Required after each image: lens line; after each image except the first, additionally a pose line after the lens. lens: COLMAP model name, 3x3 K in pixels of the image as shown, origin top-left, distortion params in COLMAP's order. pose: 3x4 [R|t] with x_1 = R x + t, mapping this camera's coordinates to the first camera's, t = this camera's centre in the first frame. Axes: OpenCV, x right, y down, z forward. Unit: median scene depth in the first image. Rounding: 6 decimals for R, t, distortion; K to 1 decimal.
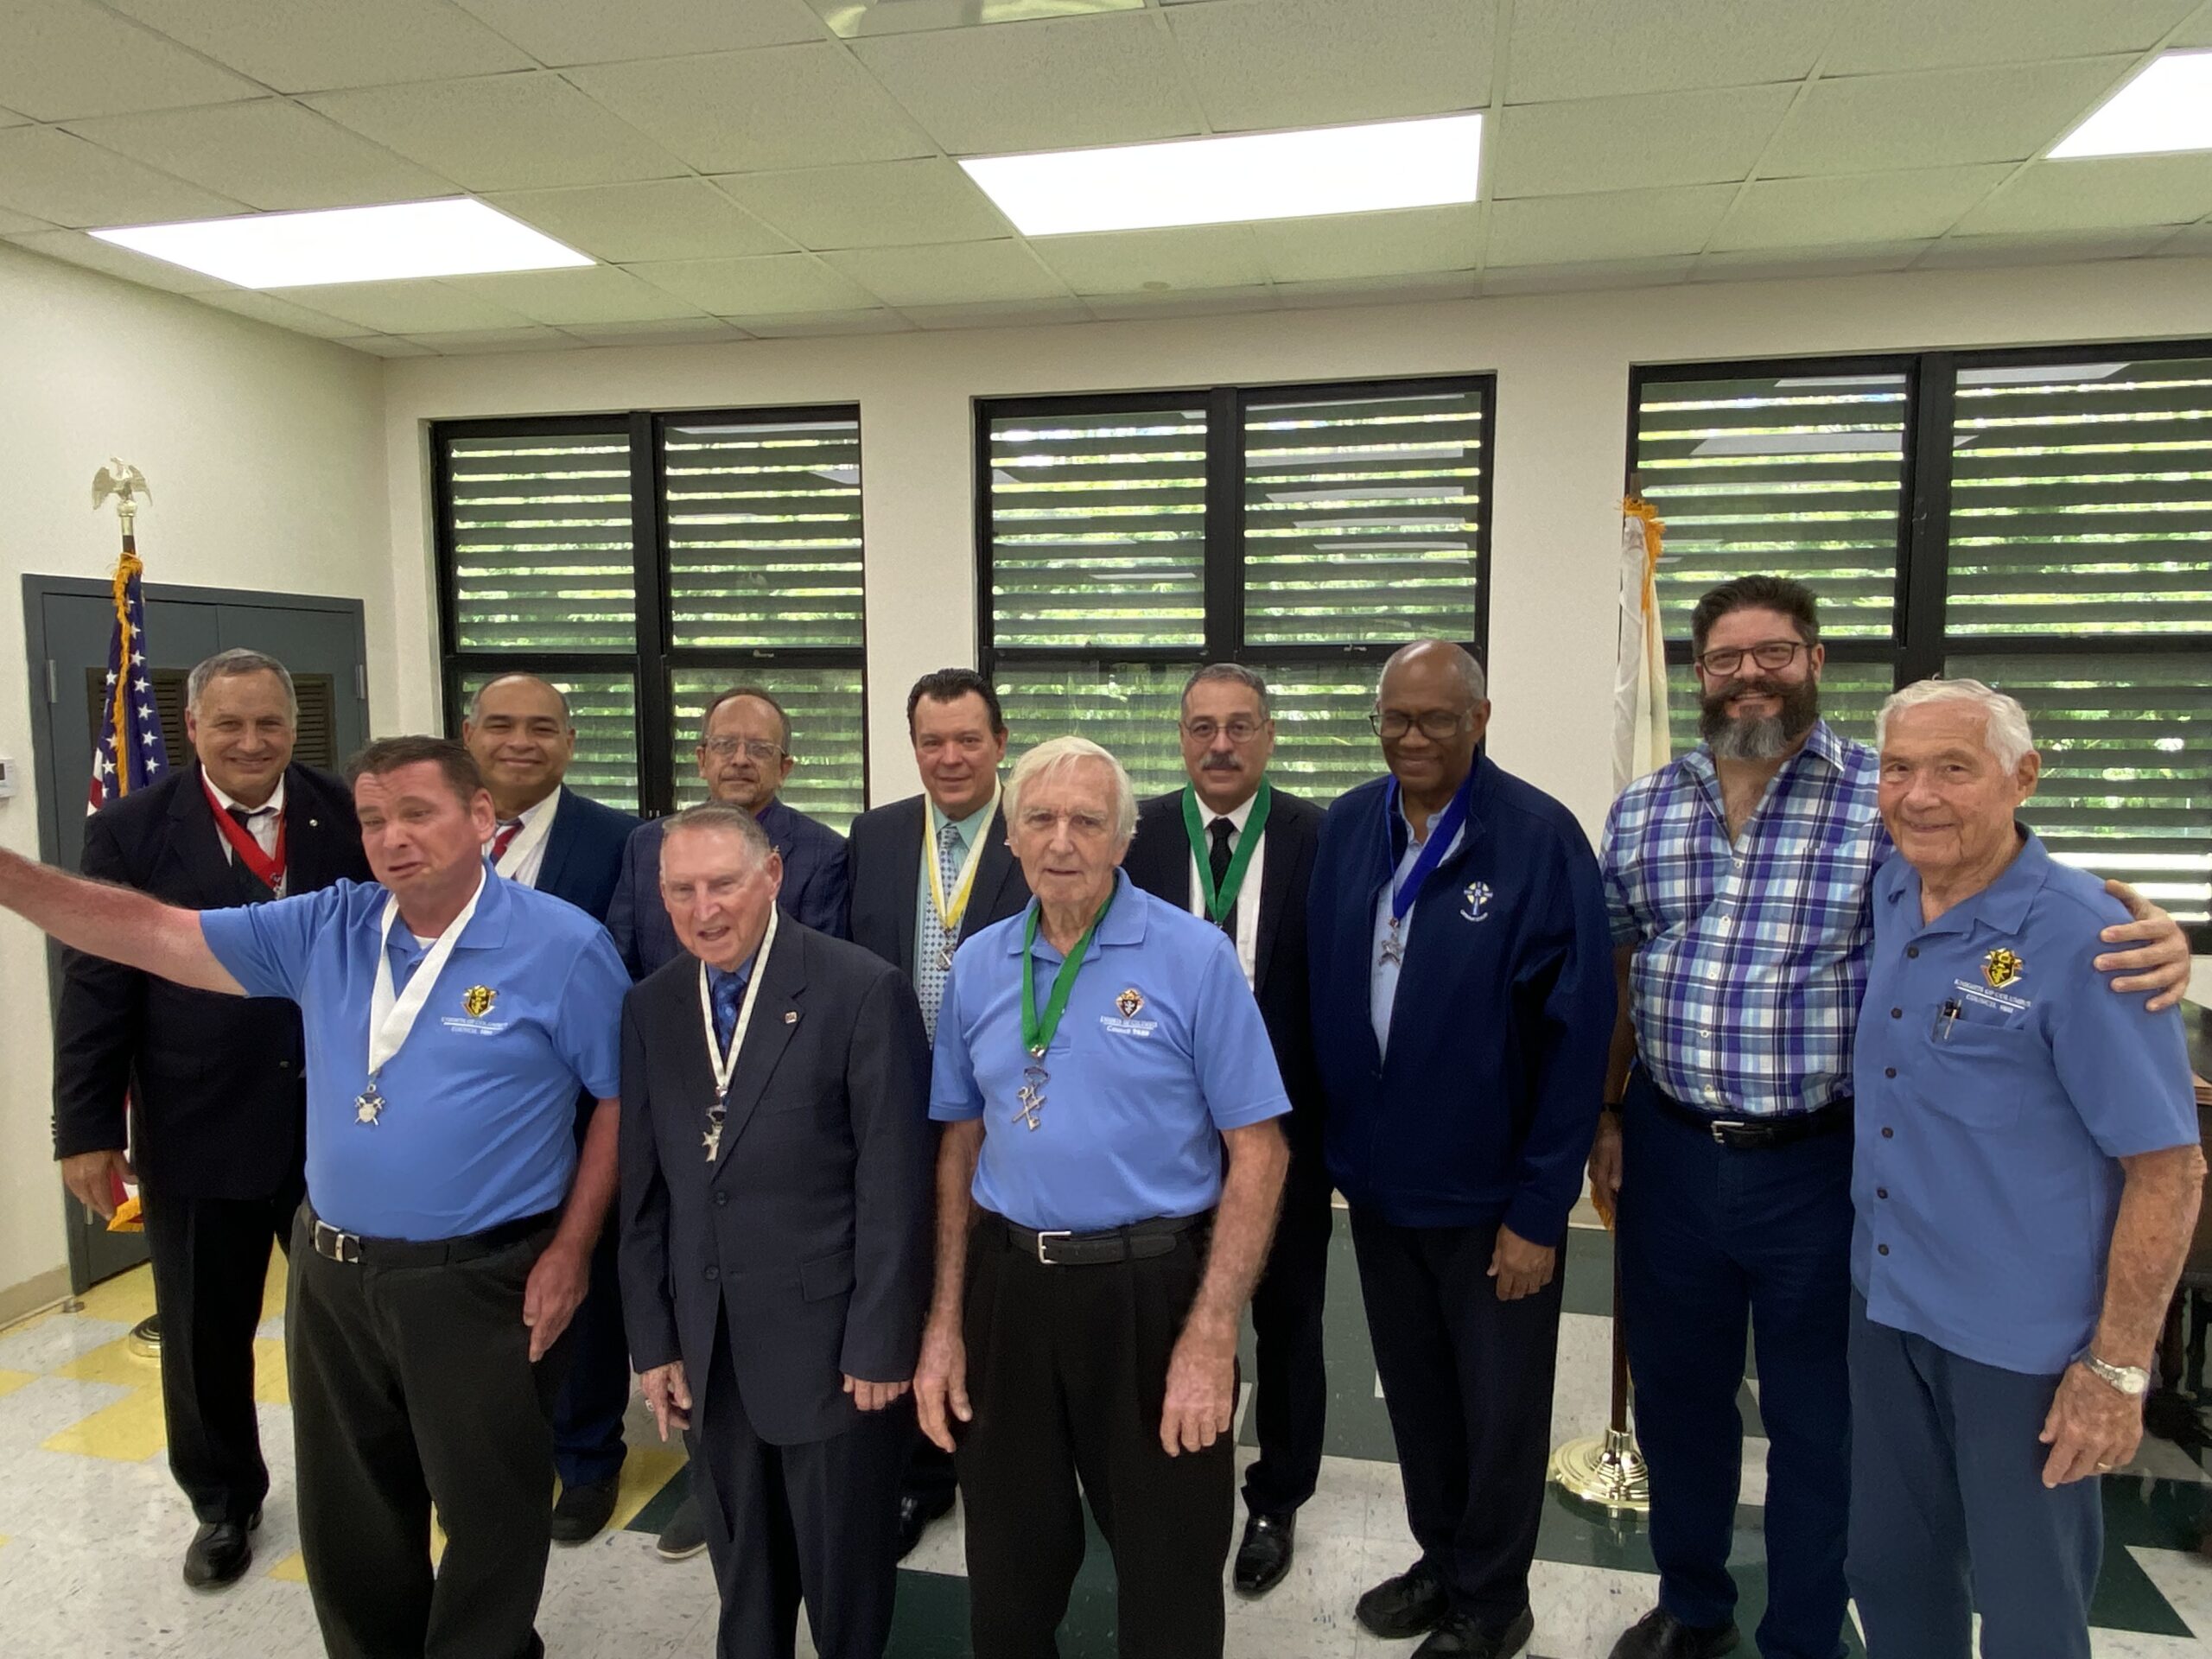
lens RADIAL K [[1416.5, 0, 1113.5], [0, 1416.5, 849.7], [0, 0, 1]] dist [0.043388, -0.030206]
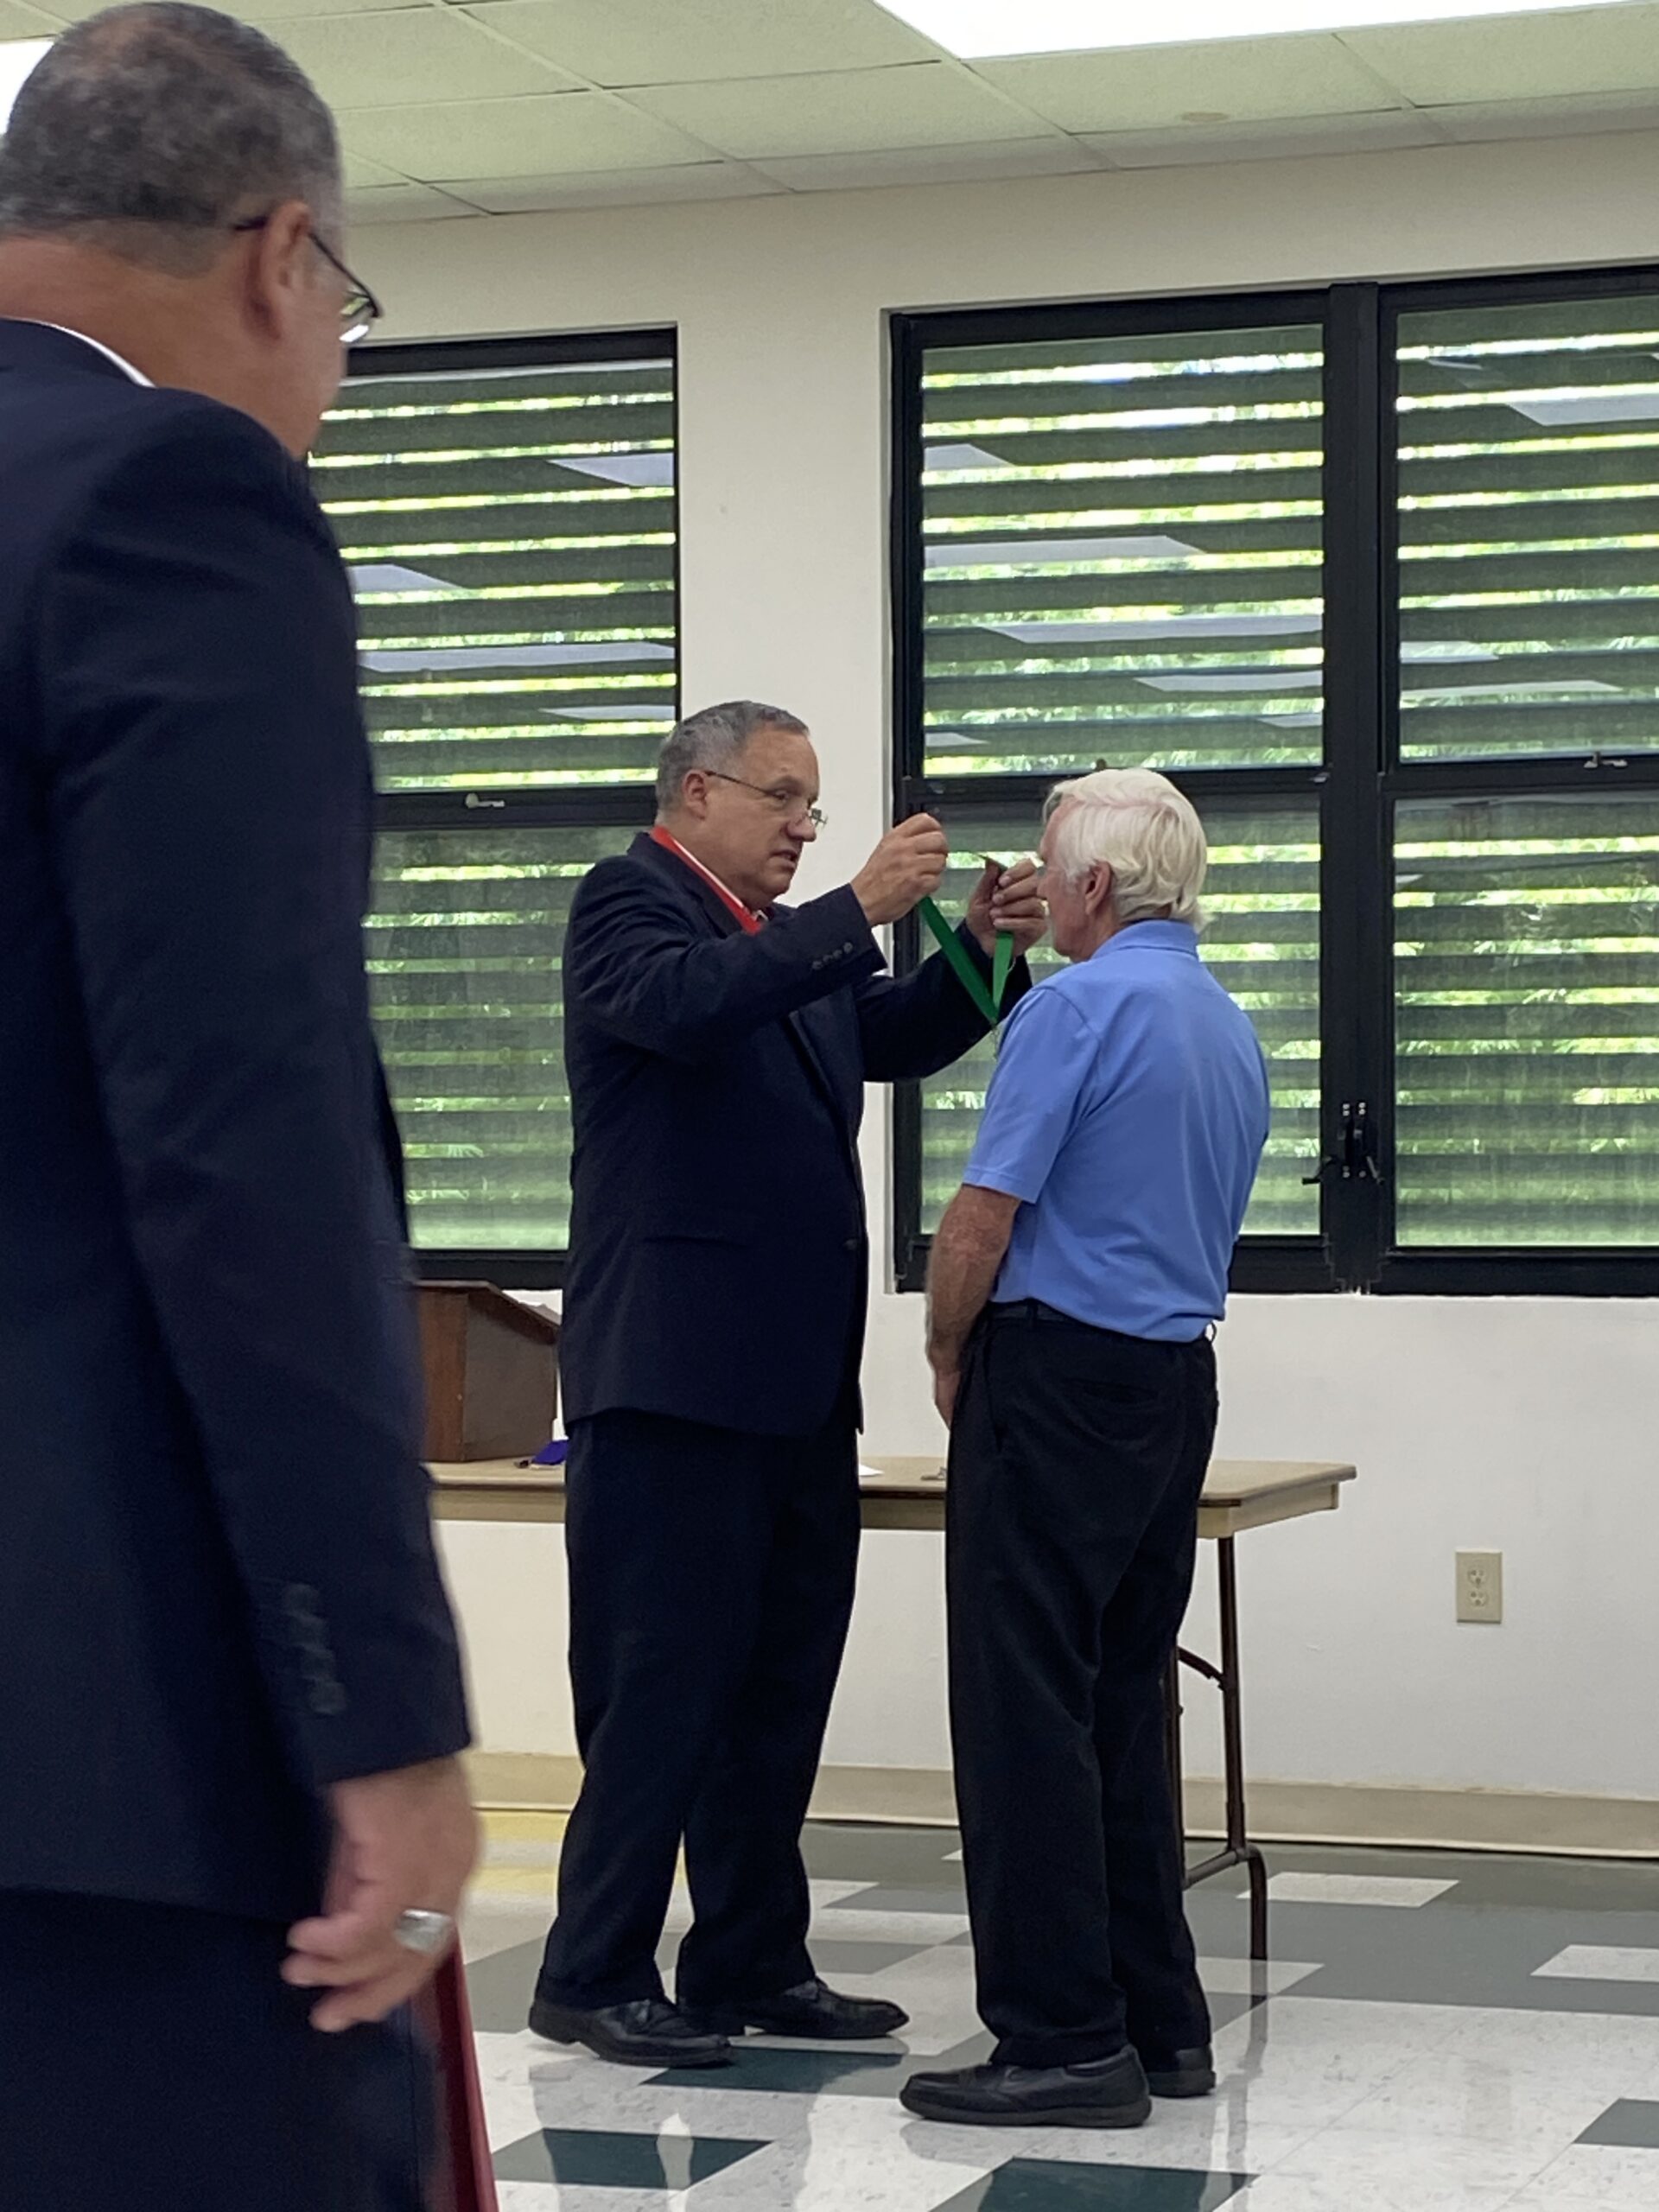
lens RADIAL K [[4916.5, 0, 900.8], [0, 4916.5, 1206.5], [0, 0, 1]] dist [0.171019, 0.000000]
pose [[0.993195, -0.003159, -0.116417, 0.119474], [-0.010033, 0.993594, -0.112560, 0.221410], [0.116027, 0.112962, 0.986802, -0.780905]]
